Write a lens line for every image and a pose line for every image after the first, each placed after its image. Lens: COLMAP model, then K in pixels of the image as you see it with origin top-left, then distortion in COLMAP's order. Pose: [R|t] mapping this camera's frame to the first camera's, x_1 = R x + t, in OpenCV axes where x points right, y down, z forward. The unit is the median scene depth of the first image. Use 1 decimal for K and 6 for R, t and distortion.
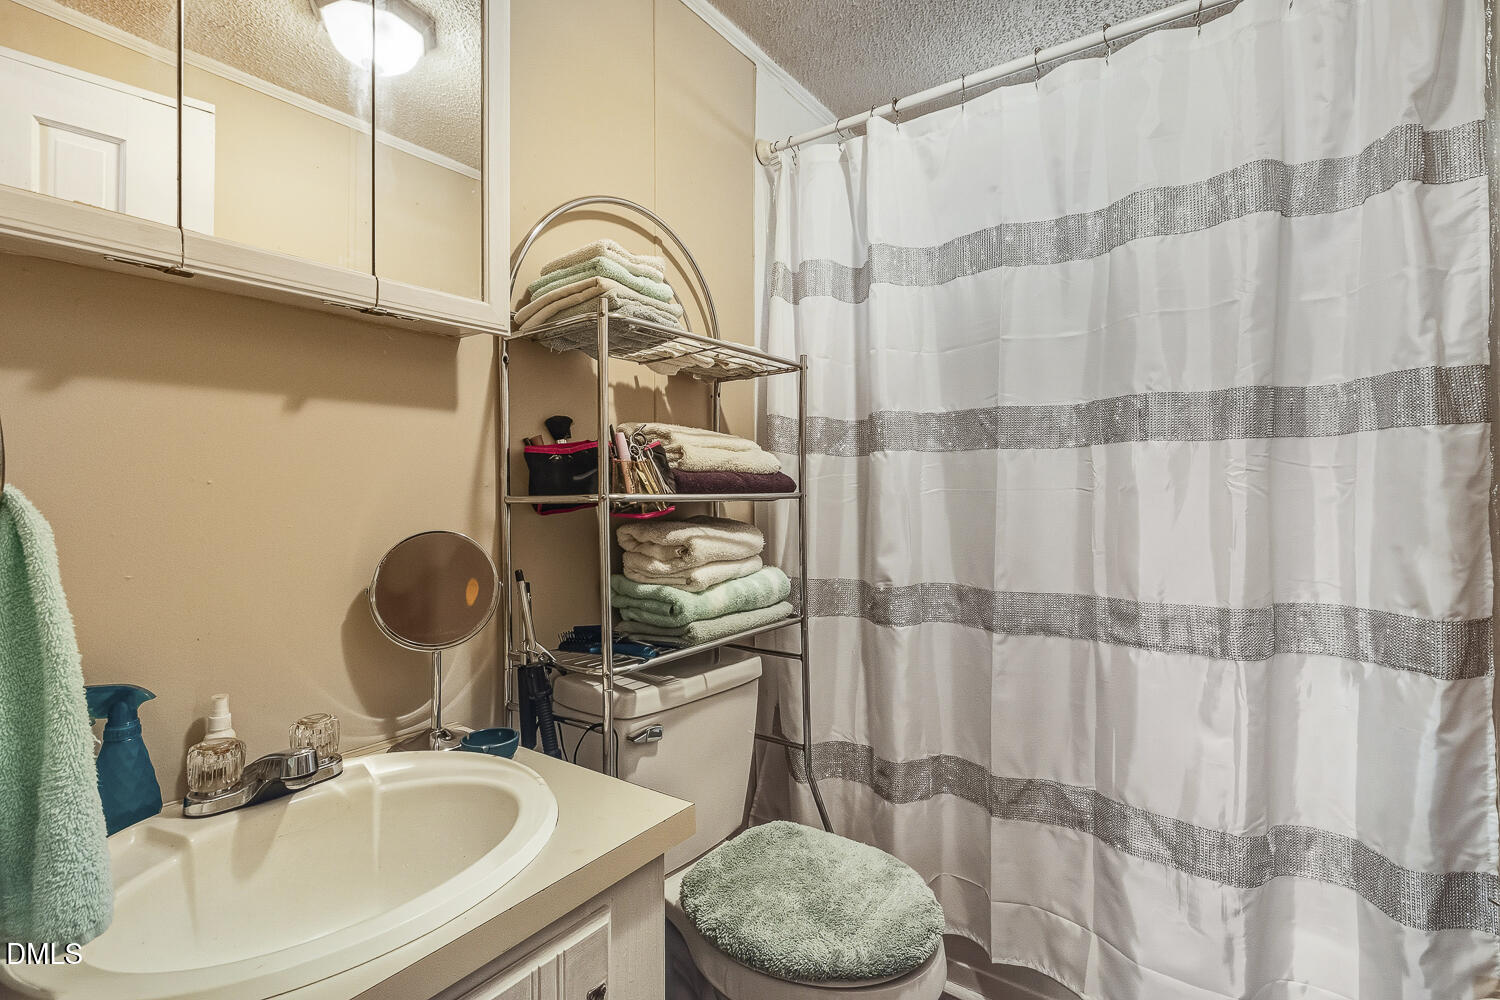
lens RADIAL K [[679.7, 0, 750.0], [0, 679.7, 500.0], [0, 0, 1]] dist [-0.001992, -0.000421]
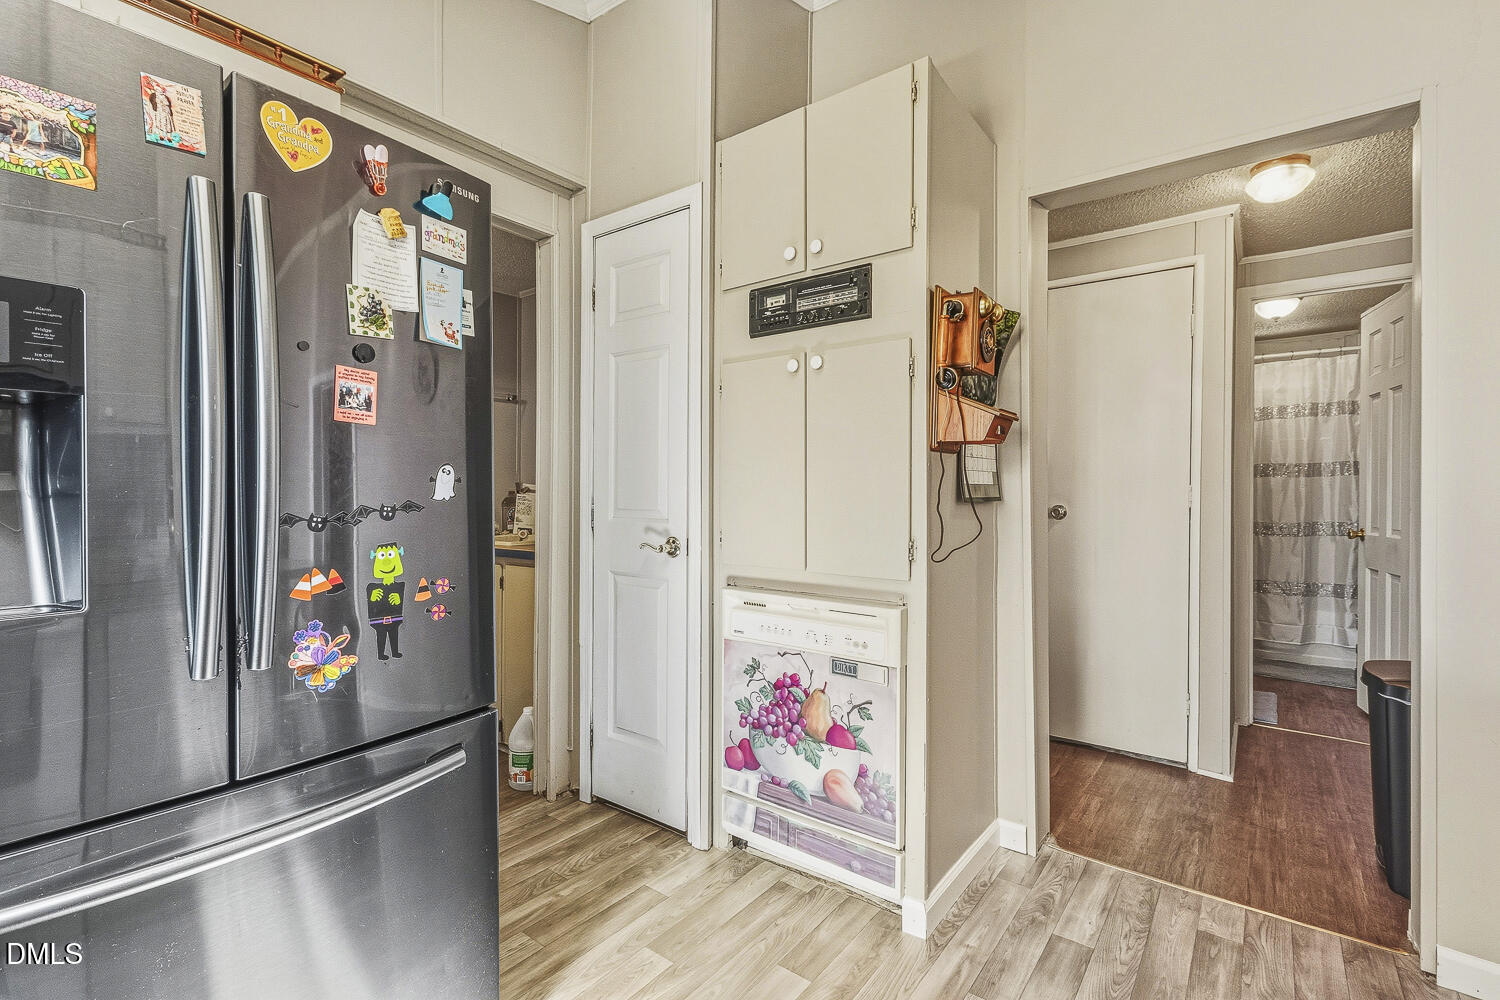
lens RADIAL K [[679.7, 0, 750.0], [0, 679.7, 500.0], [0, 0, 1]] dist [-0.001992, -0.000421]
pose [[0.999377, 0.003150, -0.035164, -2.175523], [-0.002877, 0.999965, 0.007810, 0.012725], [0.035187, -0.007704, 0.999351, -2.821954]]
